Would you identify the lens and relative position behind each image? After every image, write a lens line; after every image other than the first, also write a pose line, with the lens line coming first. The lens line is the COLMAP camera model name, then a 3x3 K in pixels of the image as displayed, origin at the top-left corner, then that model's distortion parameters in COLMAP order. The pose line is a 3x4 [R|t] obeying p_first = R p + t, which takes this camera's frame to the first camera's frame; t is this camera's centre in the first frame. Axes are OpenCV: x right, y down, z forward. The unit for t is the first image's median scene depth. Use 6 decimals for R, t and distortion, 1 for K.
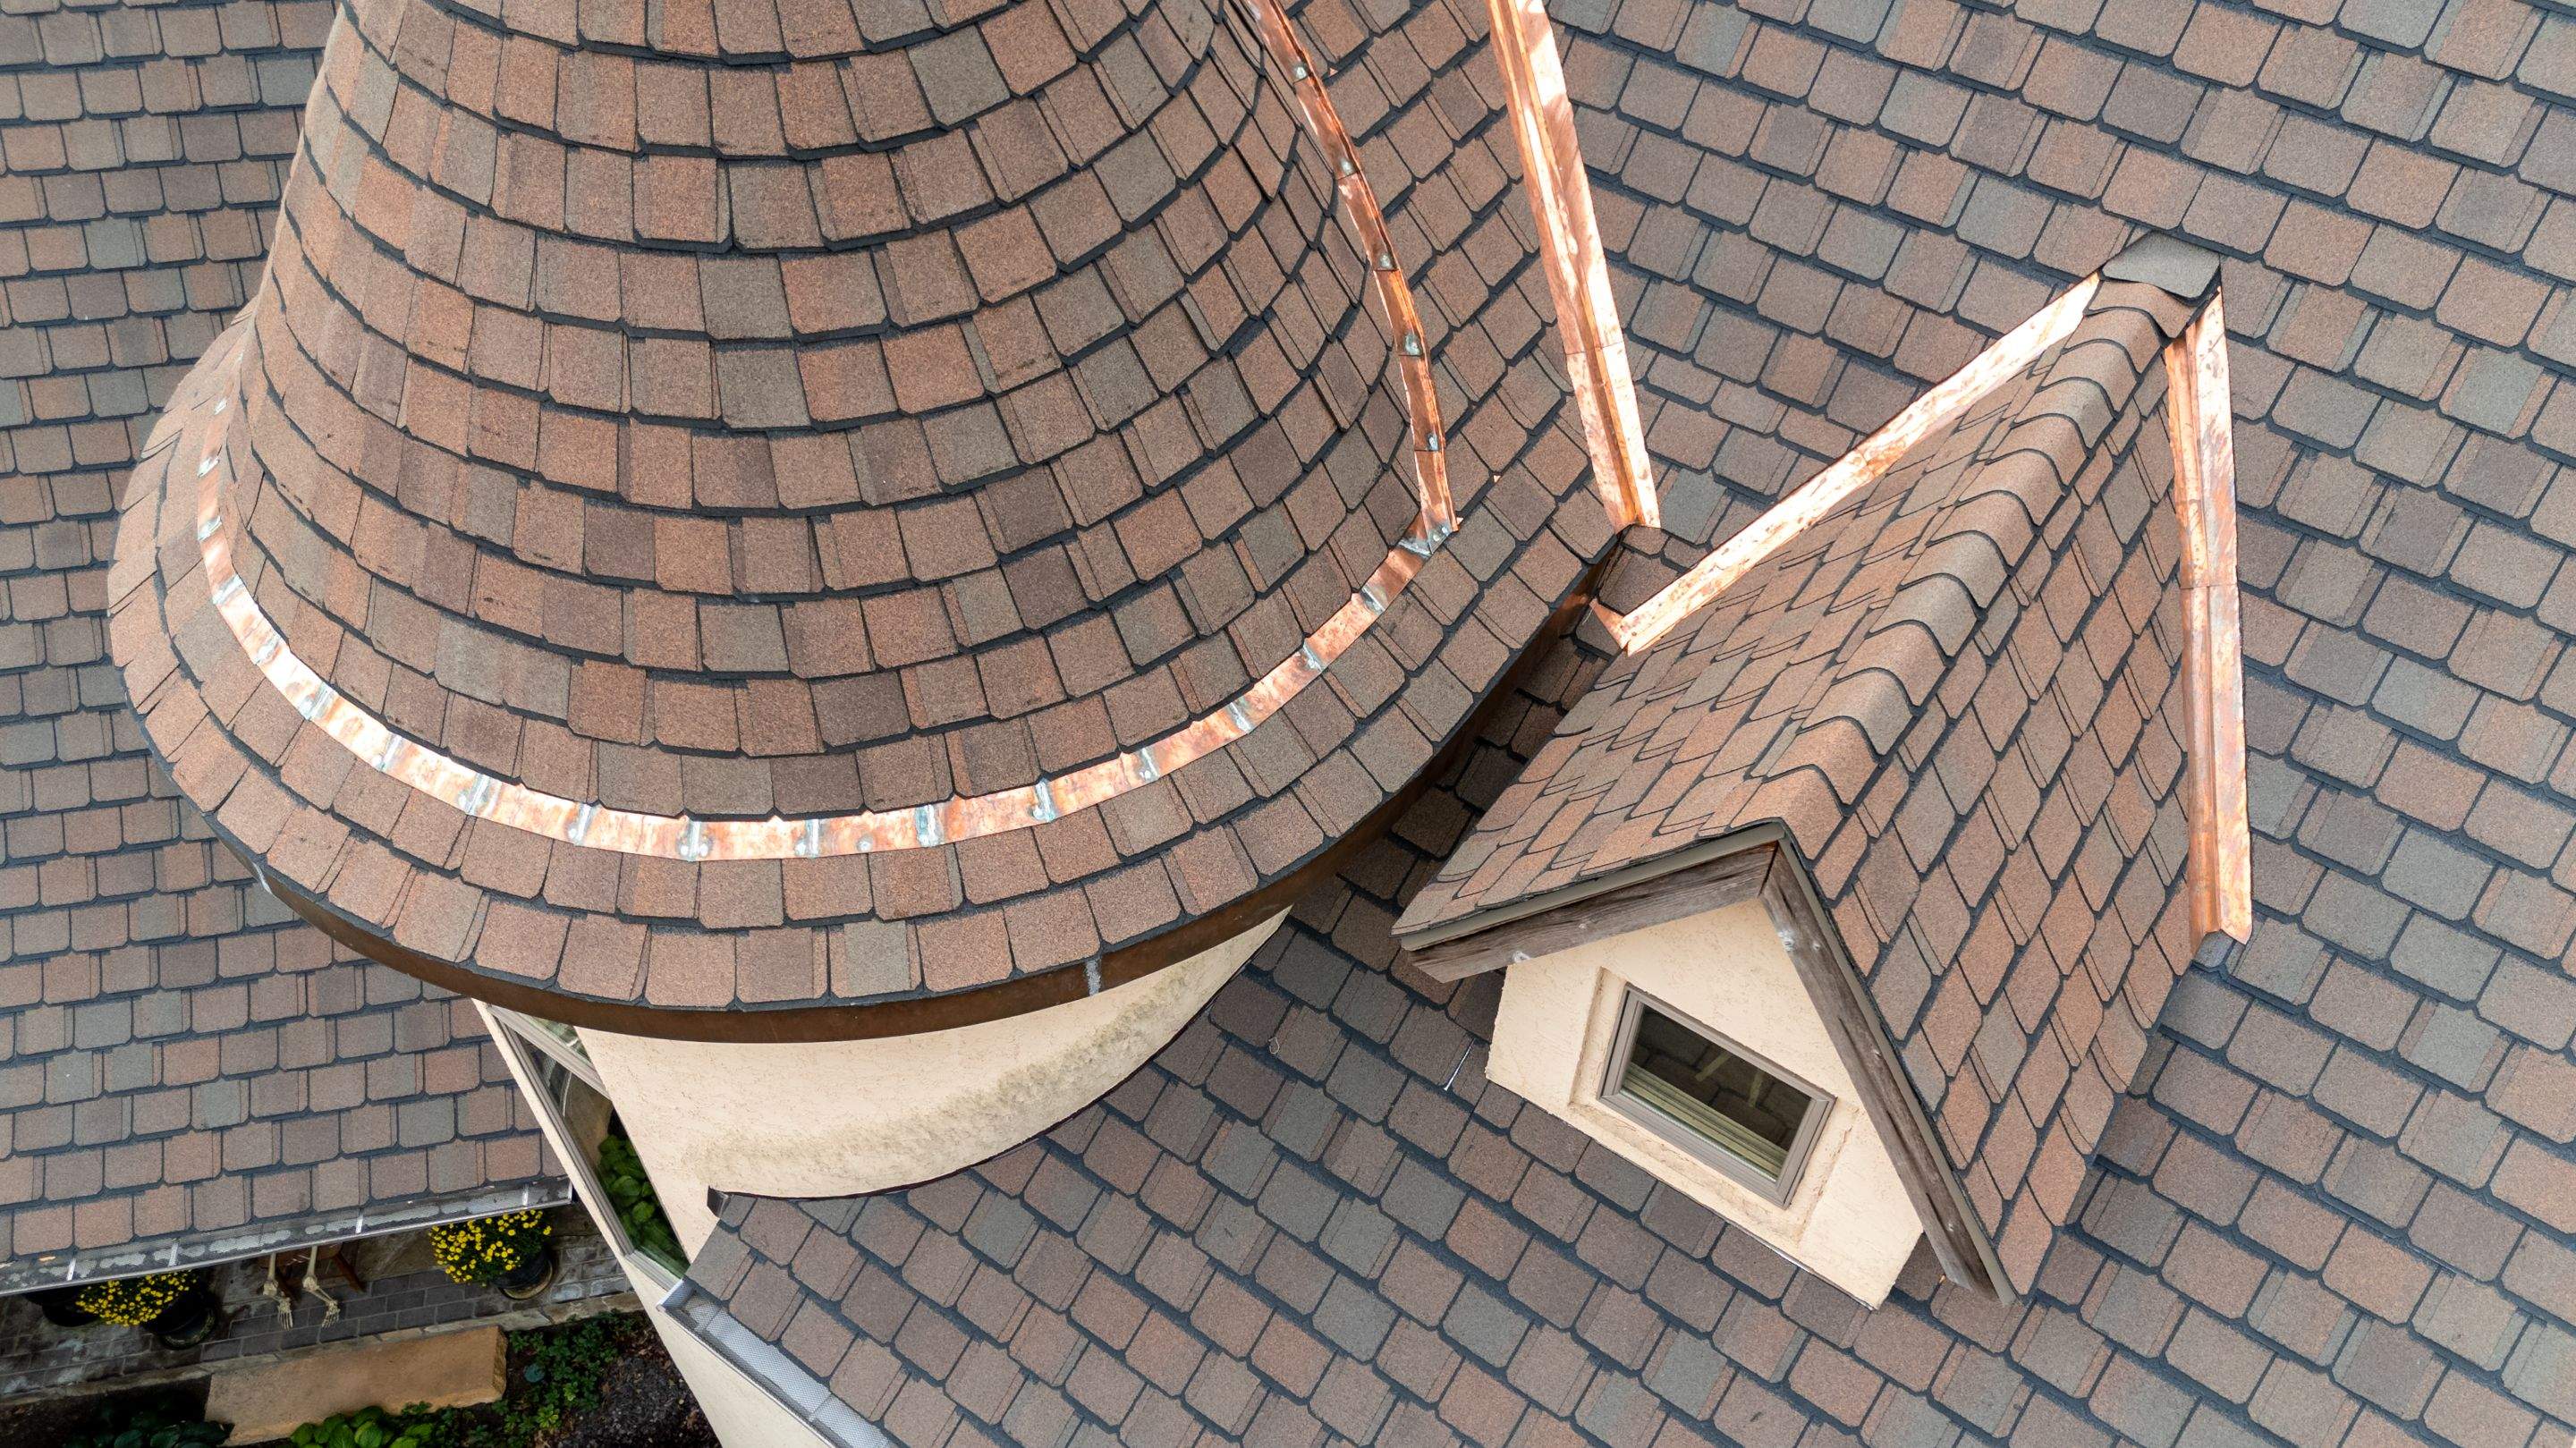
lens RADIAL K [[1886.8, 0, 1280.1], [0, 1886.8, 715.6], [0, 0, 1]] dist [0.082985, -0.089175]
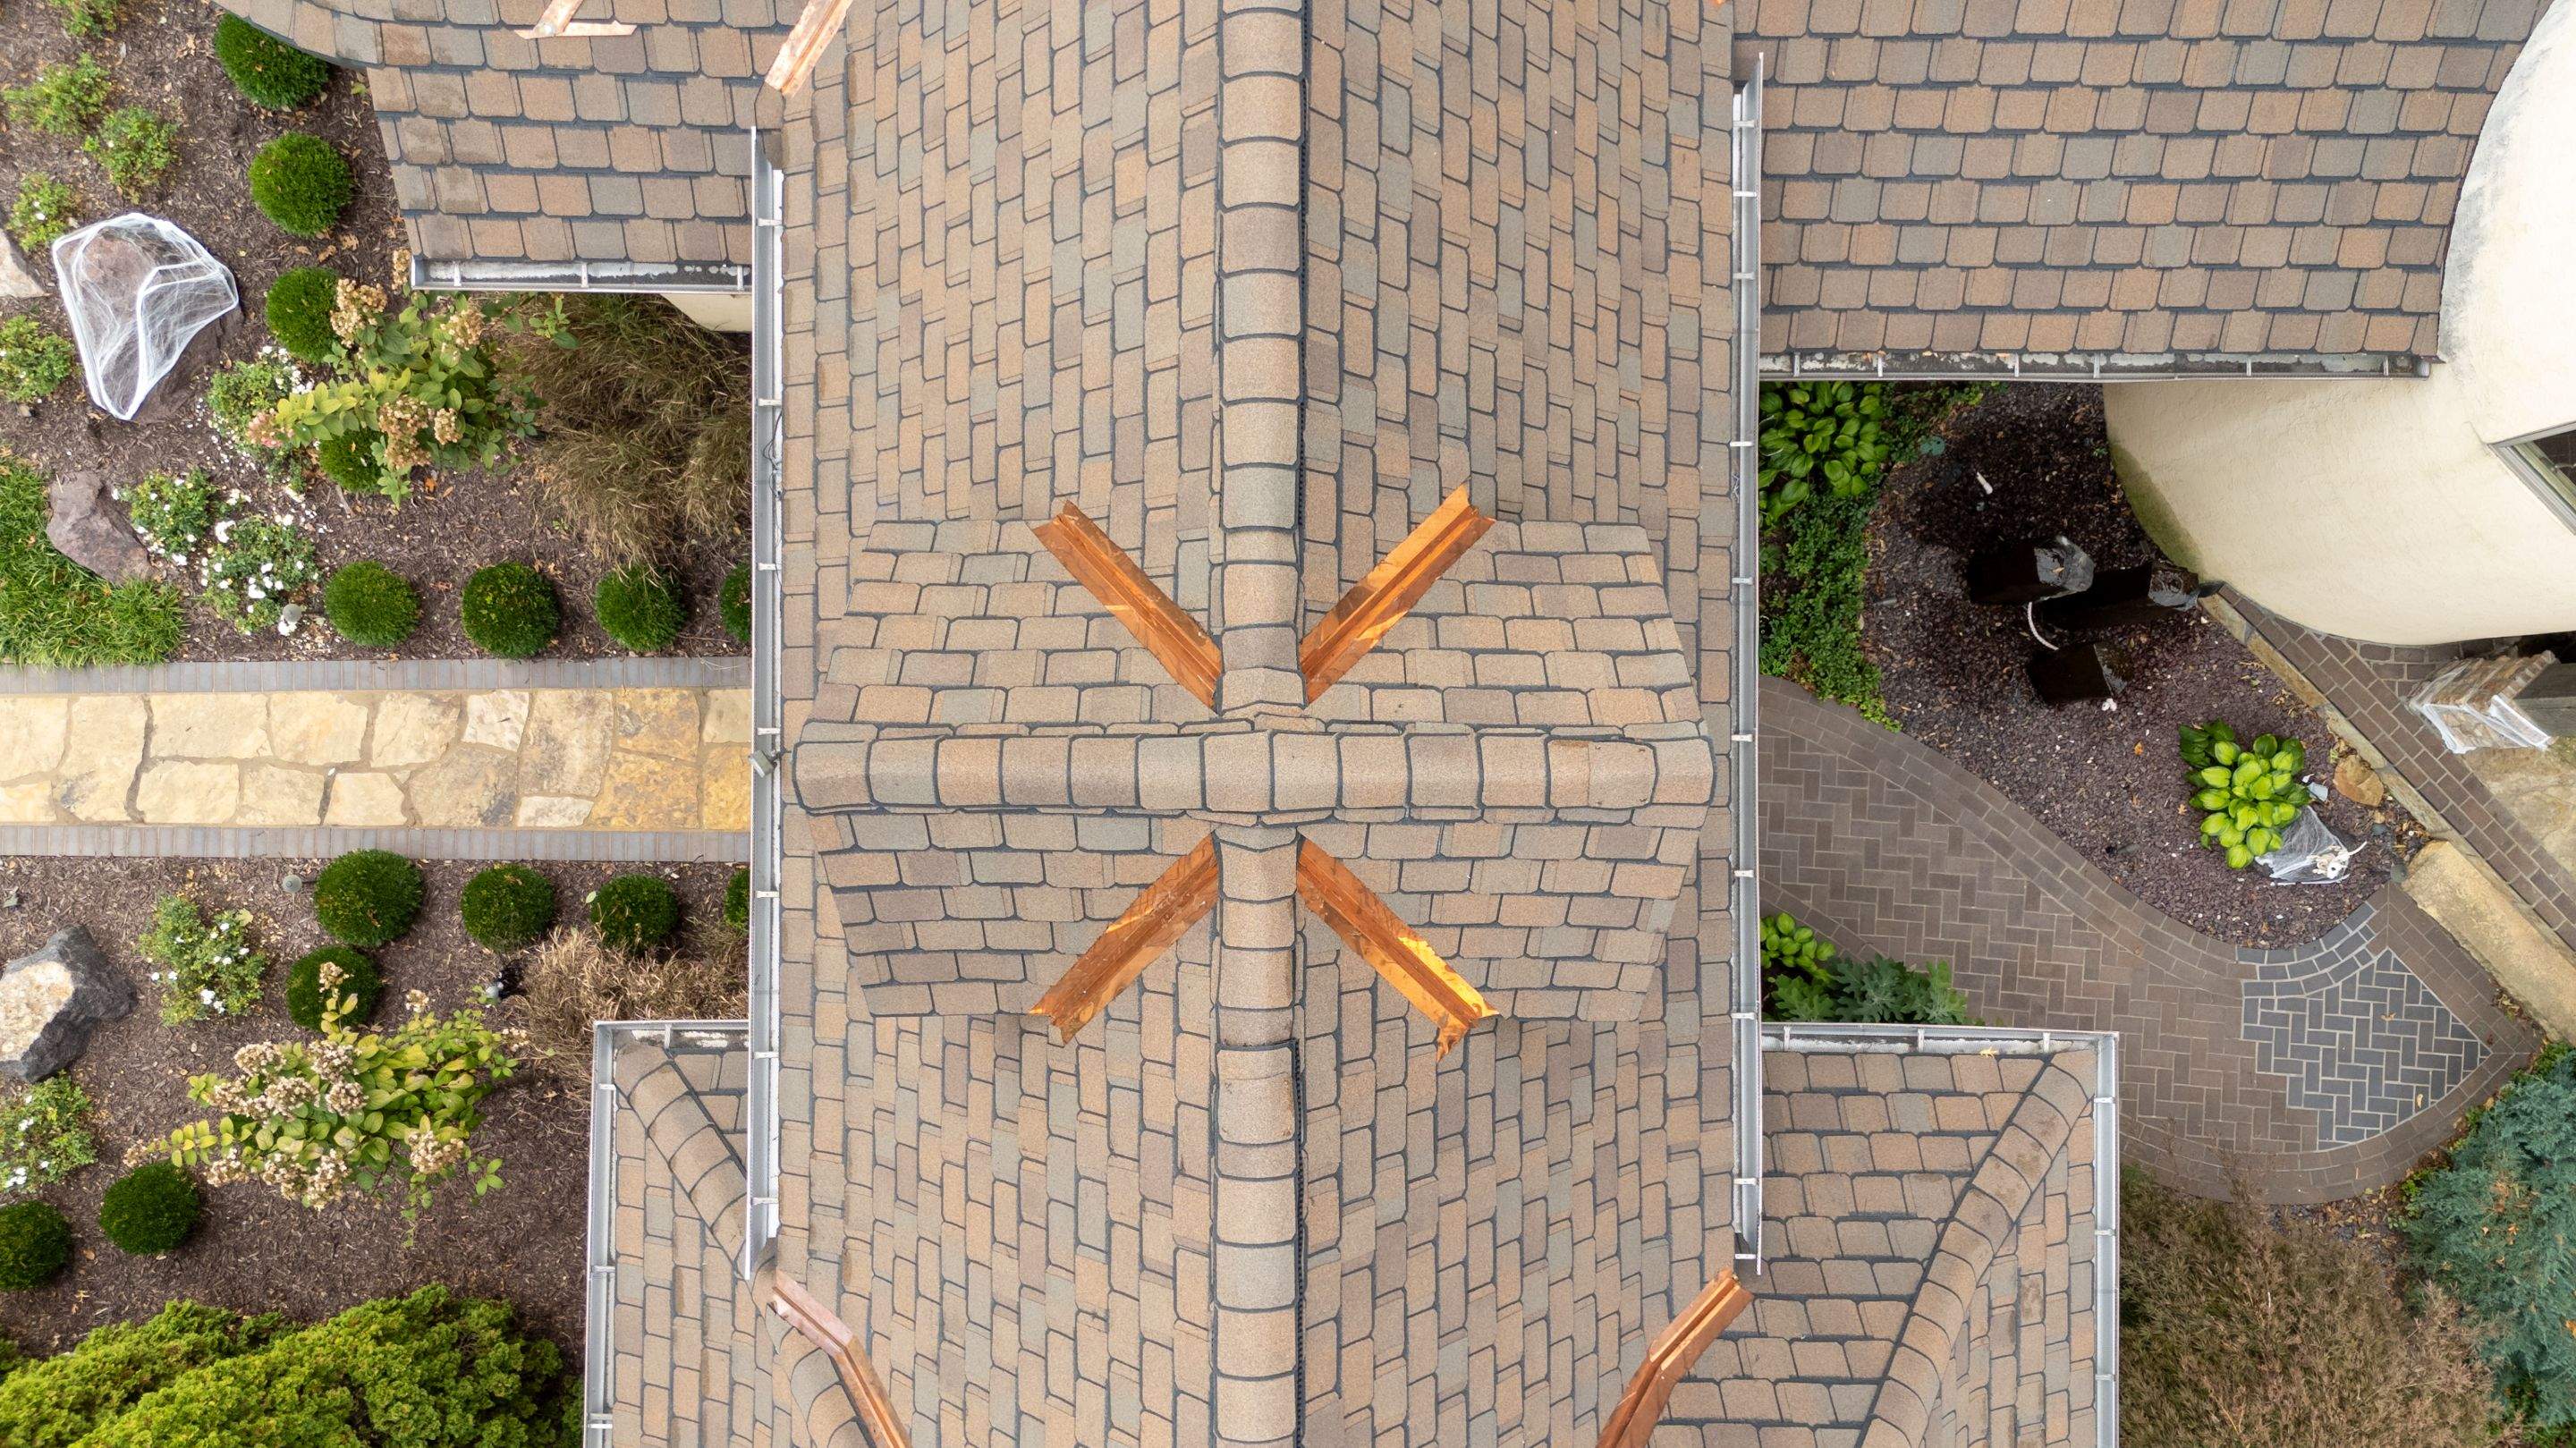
lens RADIAL K [[1886.8, 0, 1285.1], [0, 1886.8, 721.3], [0, 0, 1]] dist [0.082985, -0.089175]
pose [[0.983043, 0.183375, -0.000227, -1.355192], [-0.139767, 0.750067, 0.646424, -0.325377], [0.118708, -0.635431, 0.762978, -0.125749]]
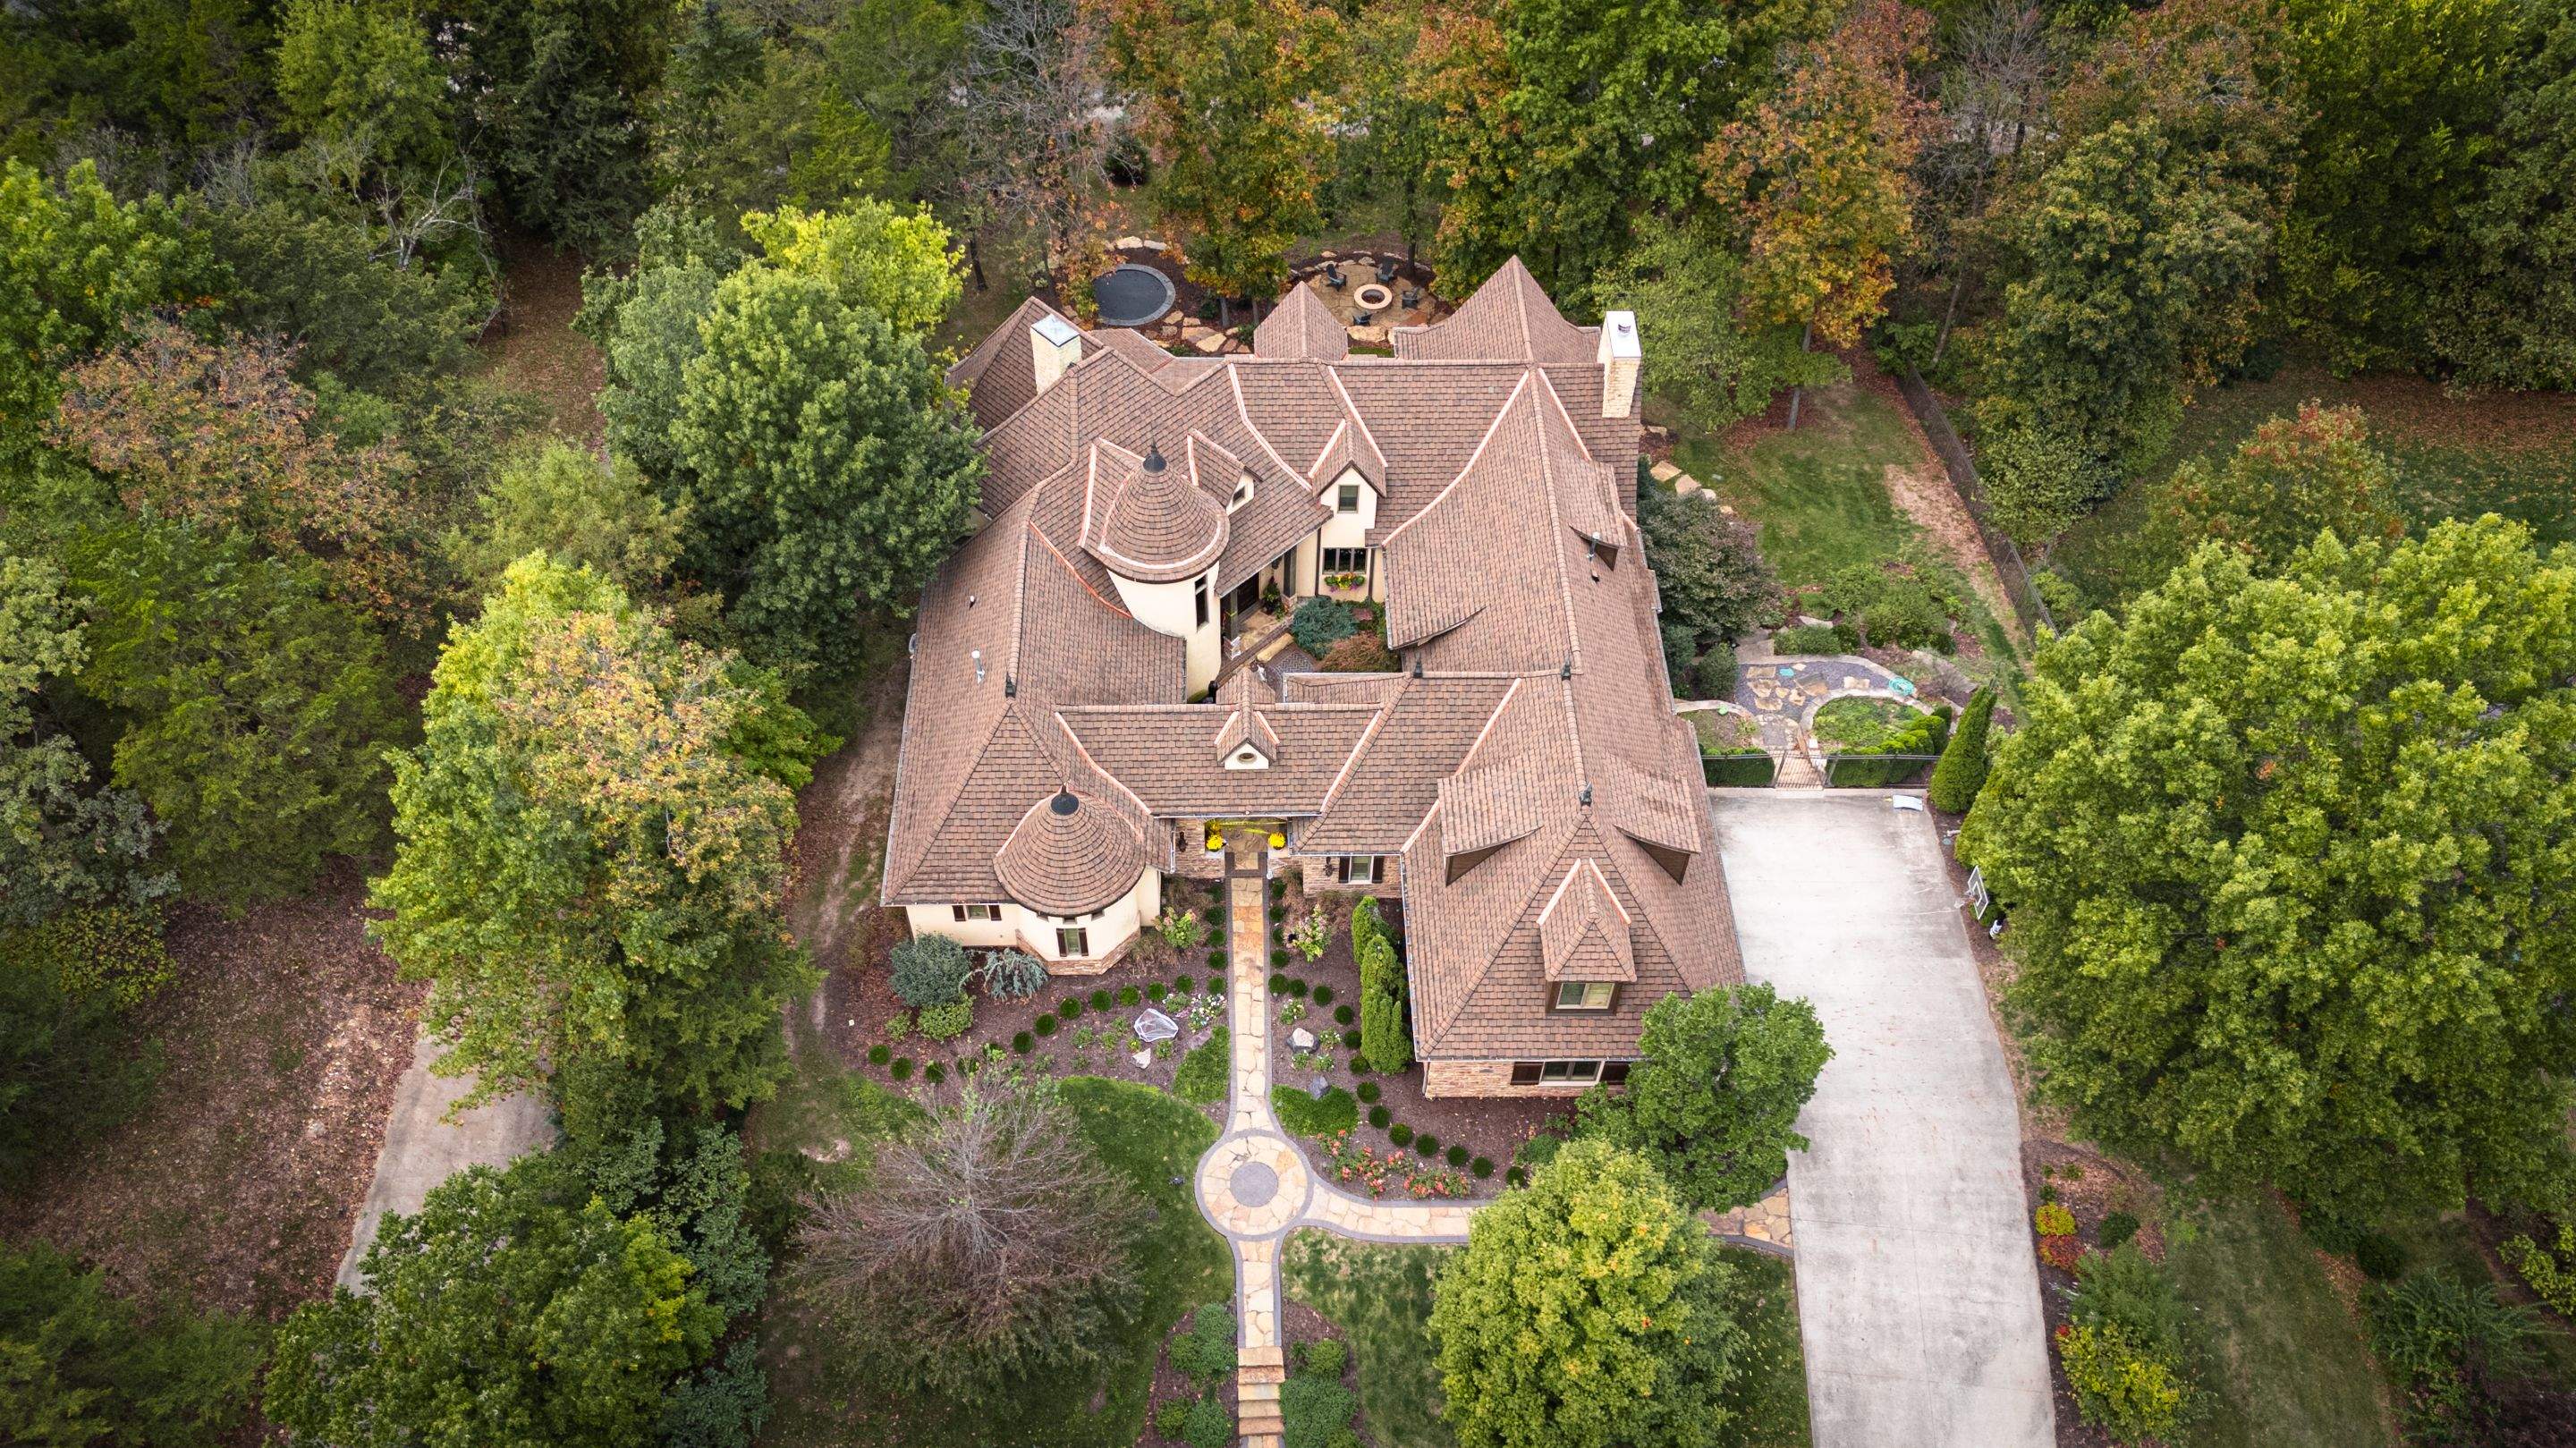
lens RADIAL K [[1886.8, 0, 1263.7], [0, 1886.8, 736.1], [0, 0, 1]] dist [0.082985, -0.089175]
pose [[0.160432, -0.775904, 0.610110, -7.189787], [0.738840, 0.504270, 0.447020, -3.724902], [-0.654505, 0.379057, 0.654170, -5.538534]]
